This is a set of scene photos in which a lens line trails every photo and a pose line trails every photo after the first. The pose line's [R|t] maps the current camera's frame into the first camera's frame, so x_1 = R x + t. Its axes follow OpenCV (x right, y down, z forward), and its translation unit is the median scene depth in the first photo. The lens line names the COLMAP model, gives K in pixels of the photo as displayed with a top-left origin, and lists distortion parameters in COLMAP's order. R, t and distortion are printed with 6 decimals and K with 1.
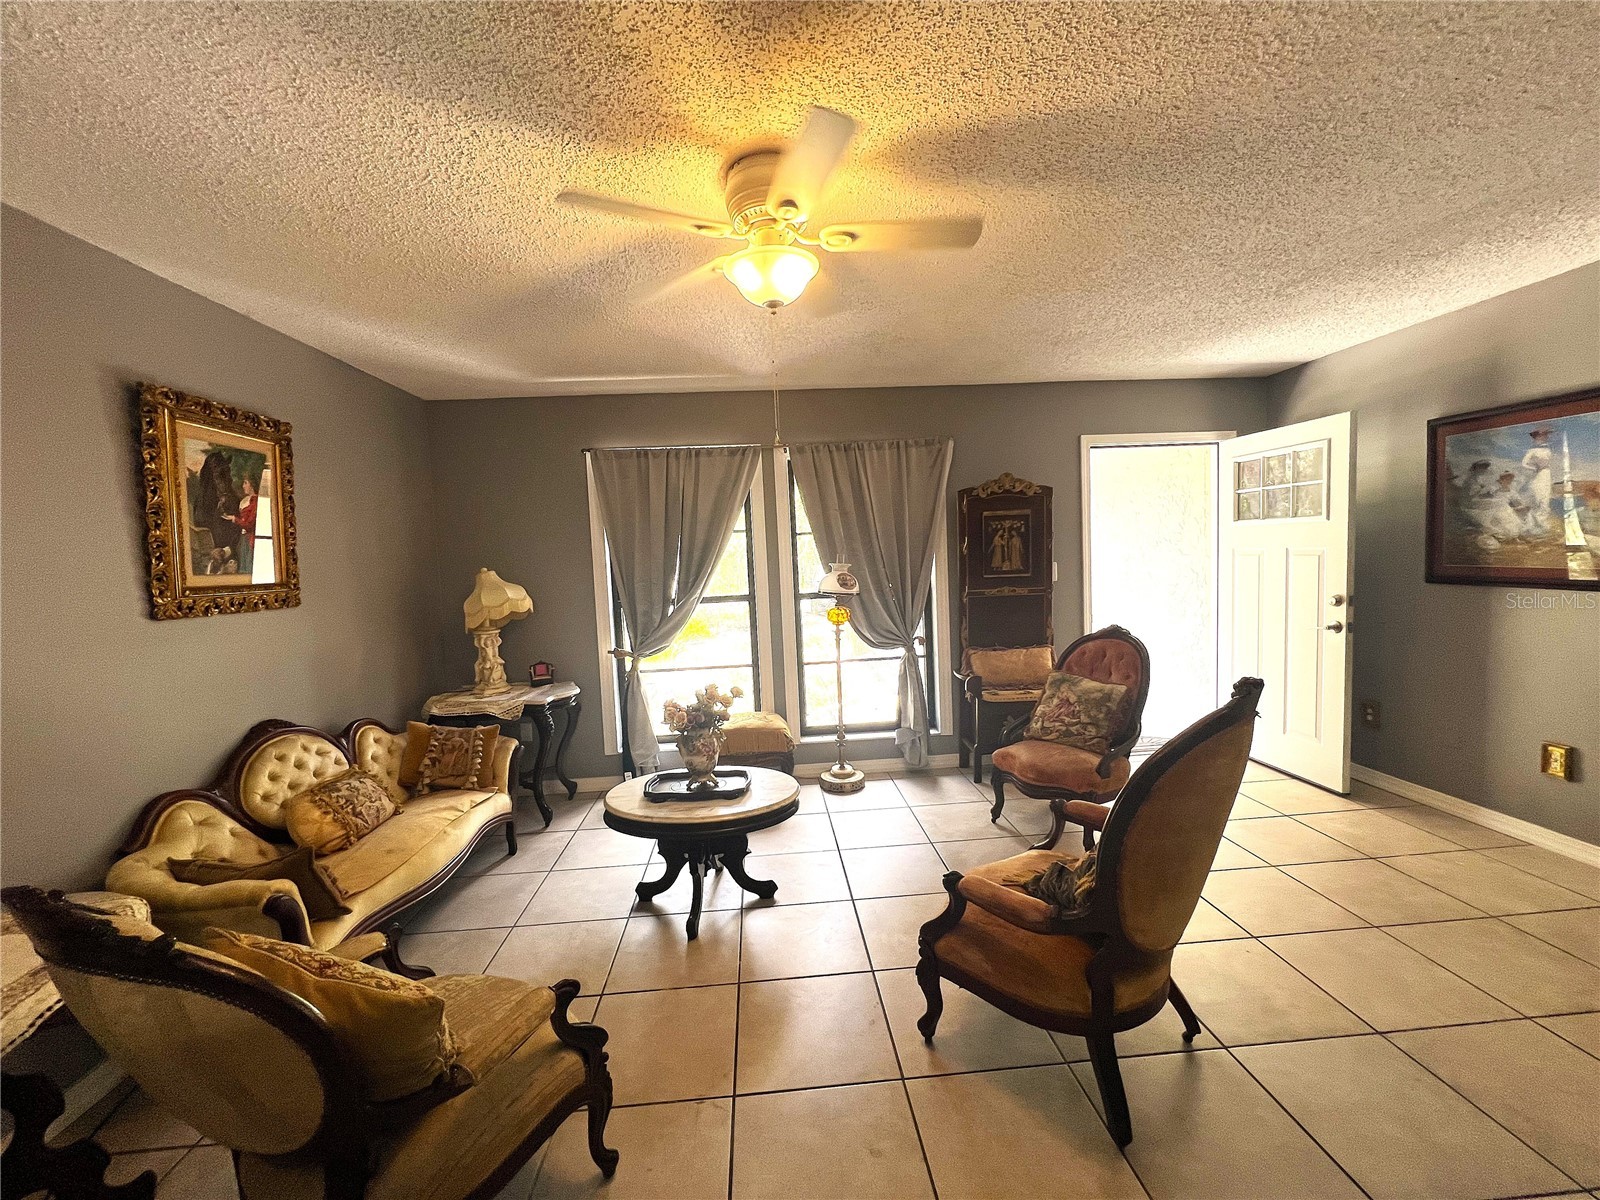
lens RADIAL K [[643.3, 0, 799.4], [0, 643.3, 597.8], [0, 0, 1]] dist [-0.000991, -0.000017]
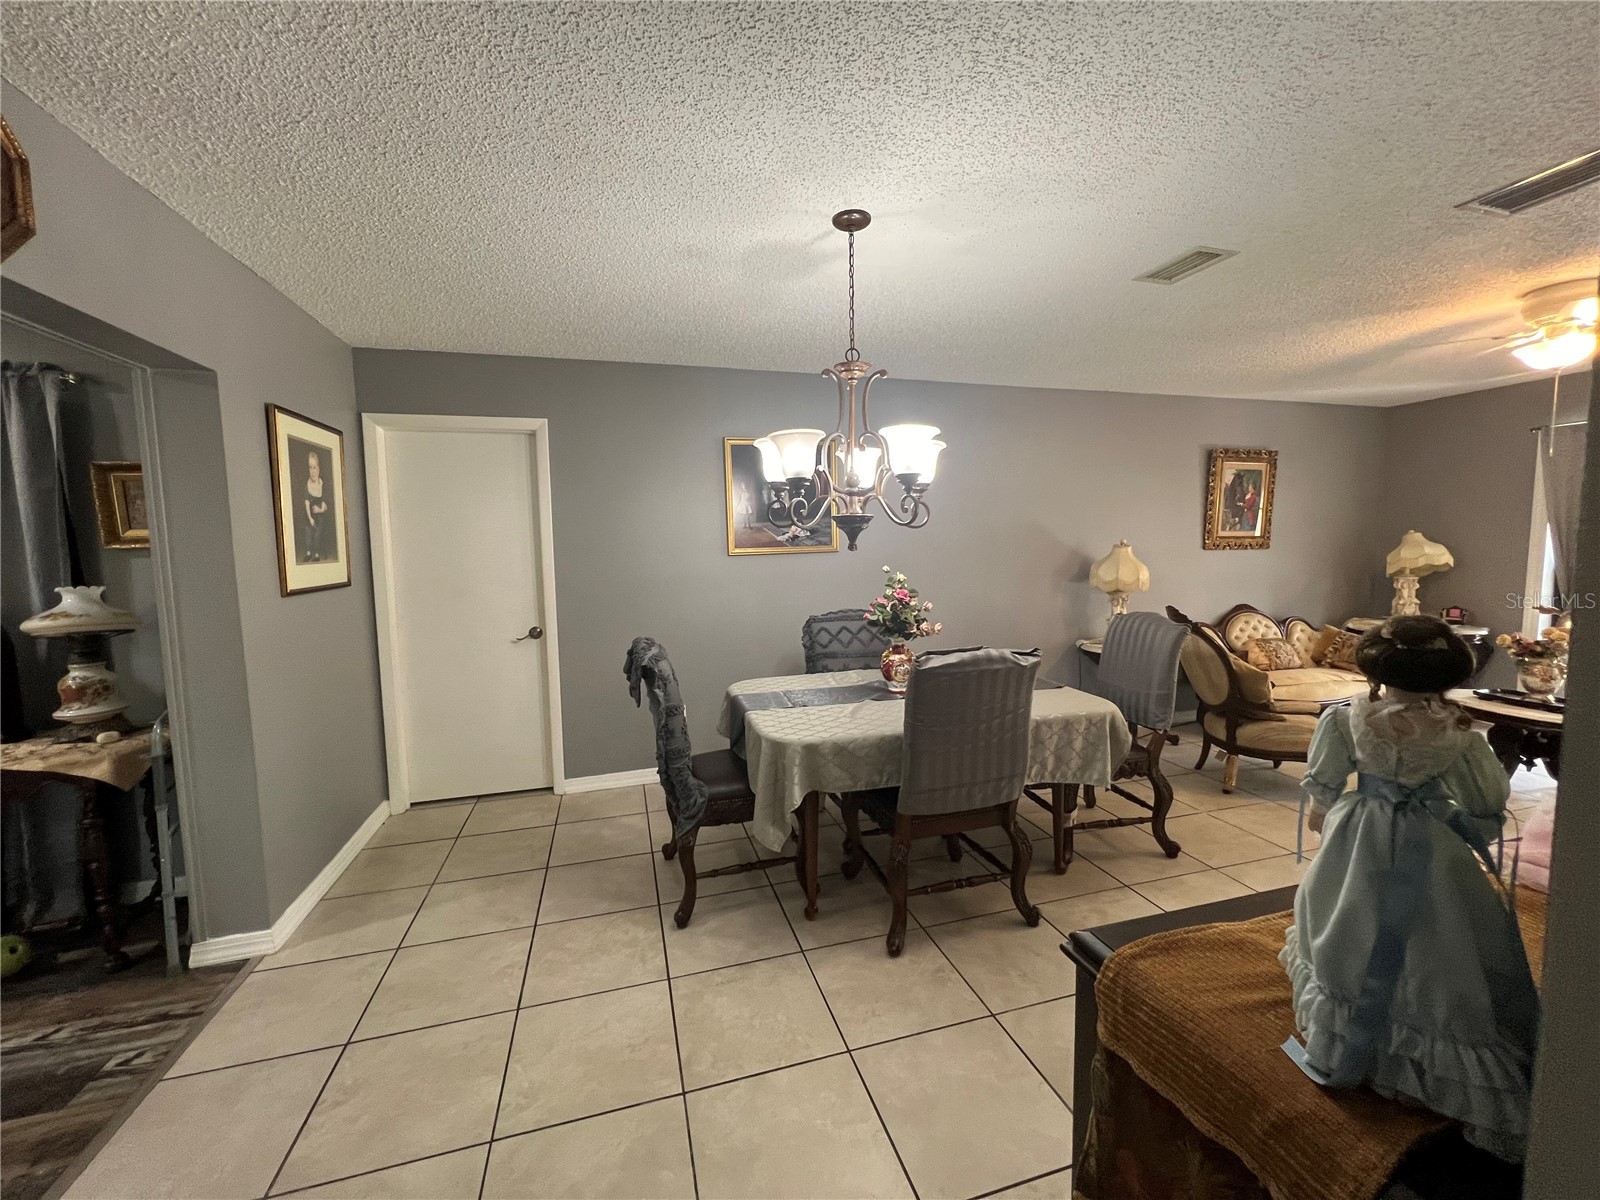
lens RADIAL K [[643.3, 0, 800.6], [0, 643.3, 597.8], [0, 0, 1]] dist [-0.000991, -0.000017]
pose [[0.223888, 0.127927, -0.966183, 0.794933], [-0.057943, 0.991342, 0.117831, 0.013803], [0.972891, 0.029603, 0.229362, -0.803228]]
